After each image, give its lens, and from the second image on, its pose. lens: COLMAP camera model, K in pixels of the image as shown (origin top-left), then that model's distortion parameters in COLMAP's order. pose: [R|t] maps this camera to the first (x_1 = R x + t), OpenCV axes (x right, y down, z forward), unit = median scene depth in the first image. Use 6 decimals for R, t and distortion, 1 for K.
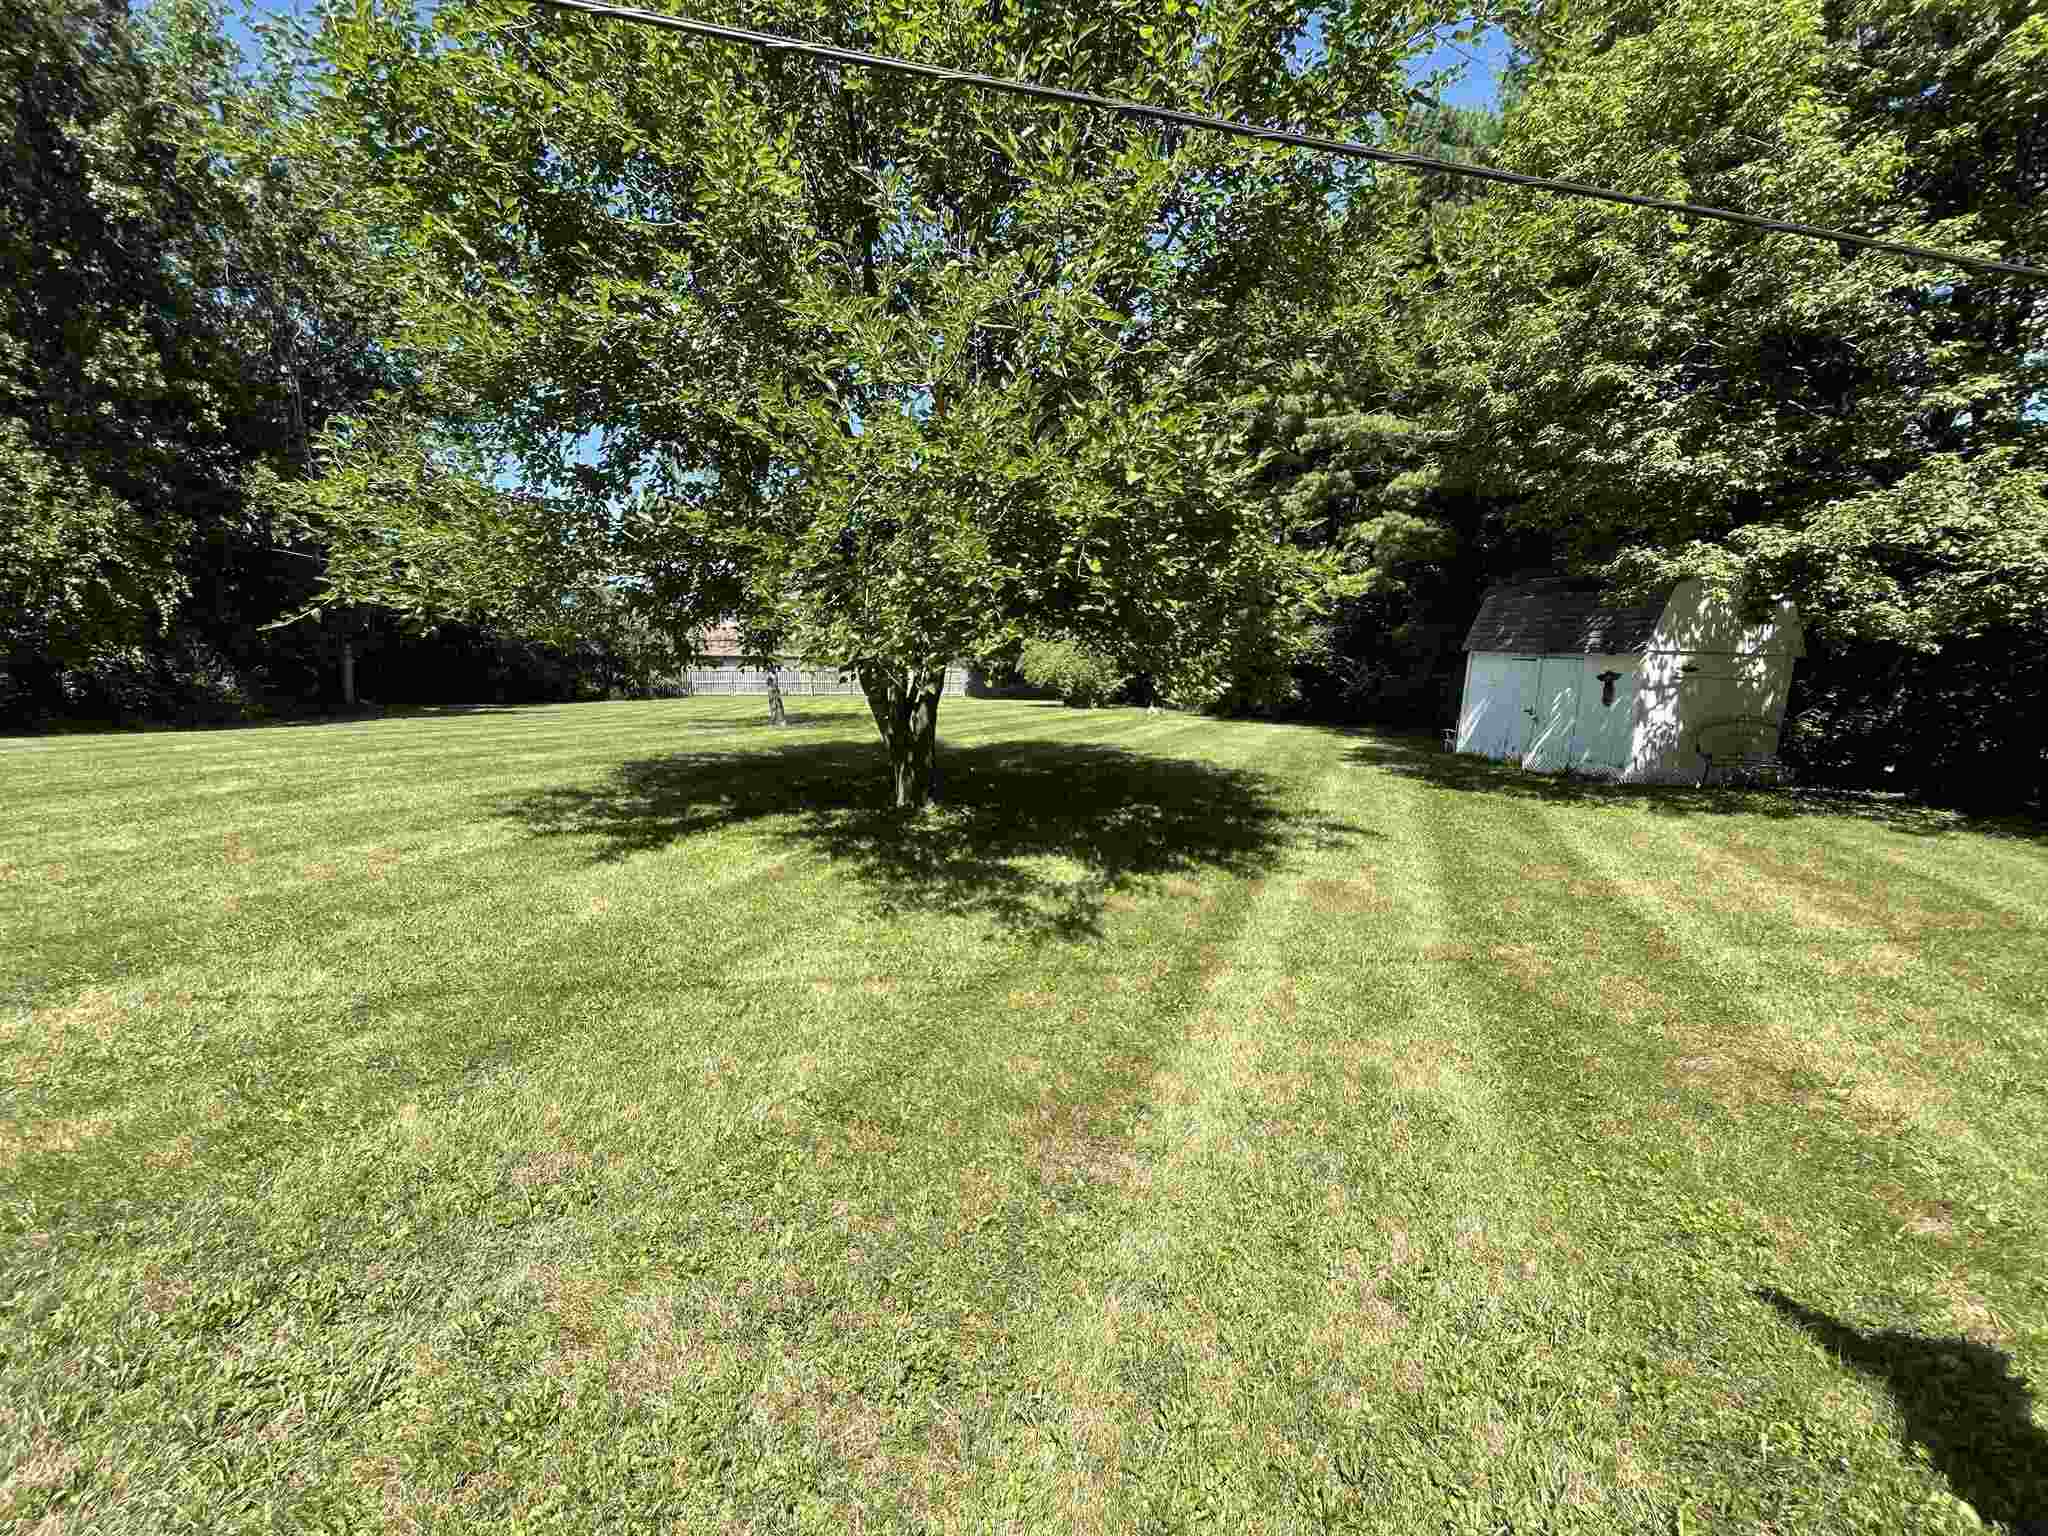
lens RADIAL K [[841.2, 0, 1024.0], [0, 841.2, 768.0], [0, 0, 1]] dist [0.001420, 0.000058]
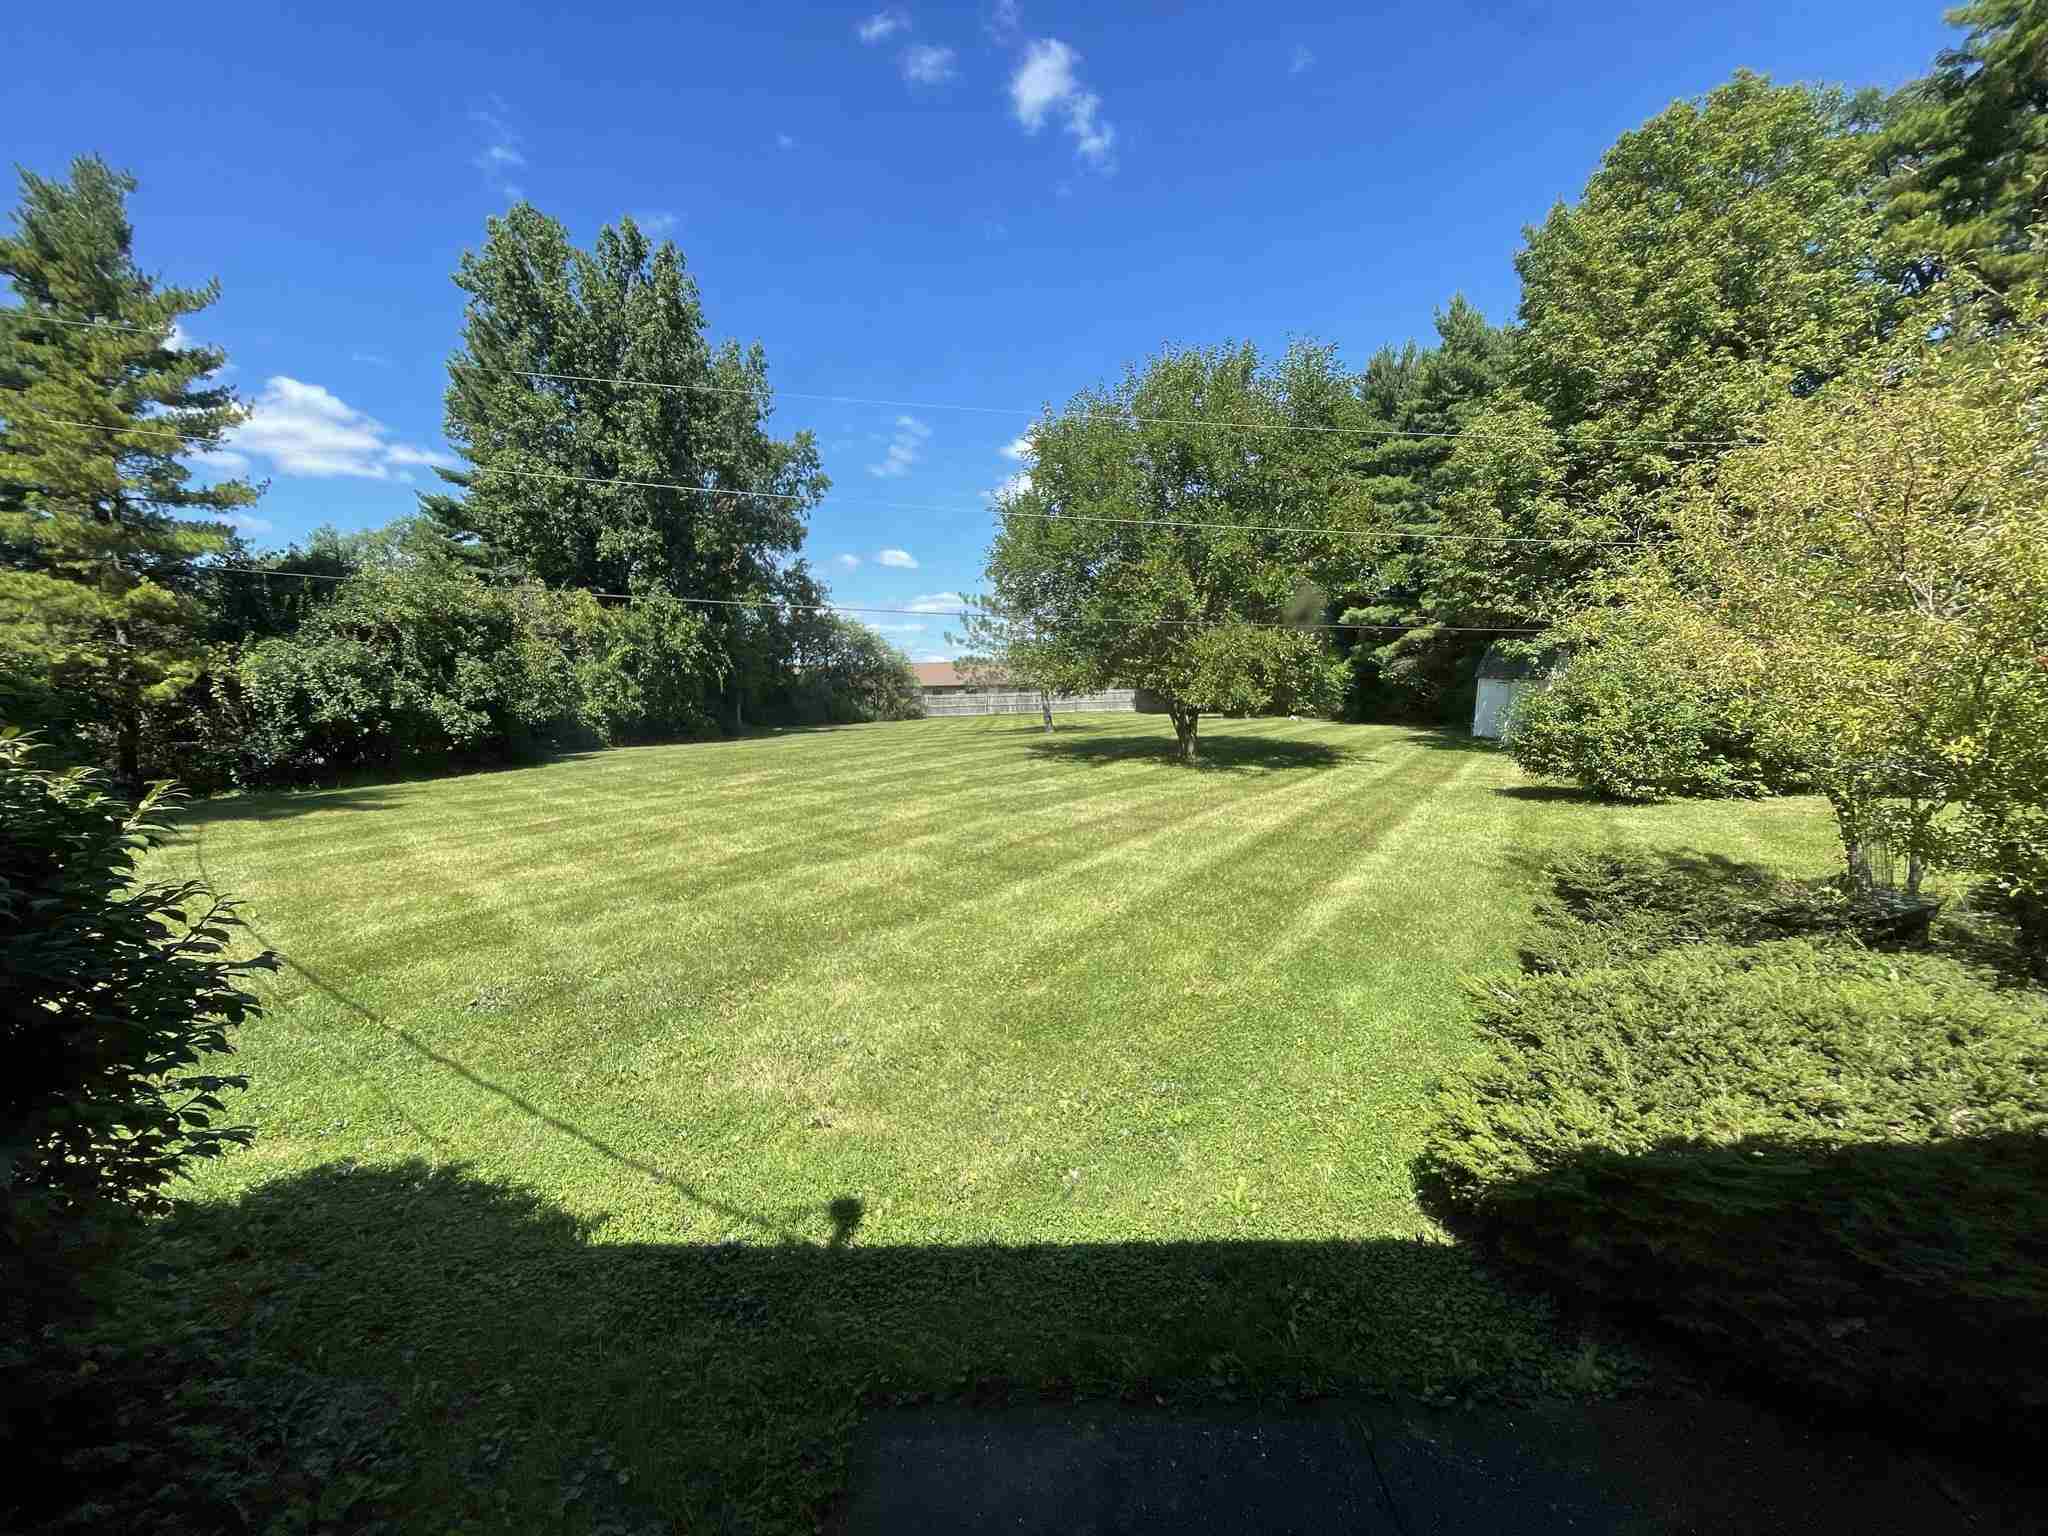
lens RADIAL K [[841.2, 0, 1024.0], [0, 841.2, 768.0], [0, 0, 1]] dist [0.001420, 0.000058]
pose [[0.986602, -0.014751, -0.162476, -0.085740], [0.011567, 0.999722, -0.020527, 0.051536], [0.162734, 0.018373, 0.986499, -0.620058]]
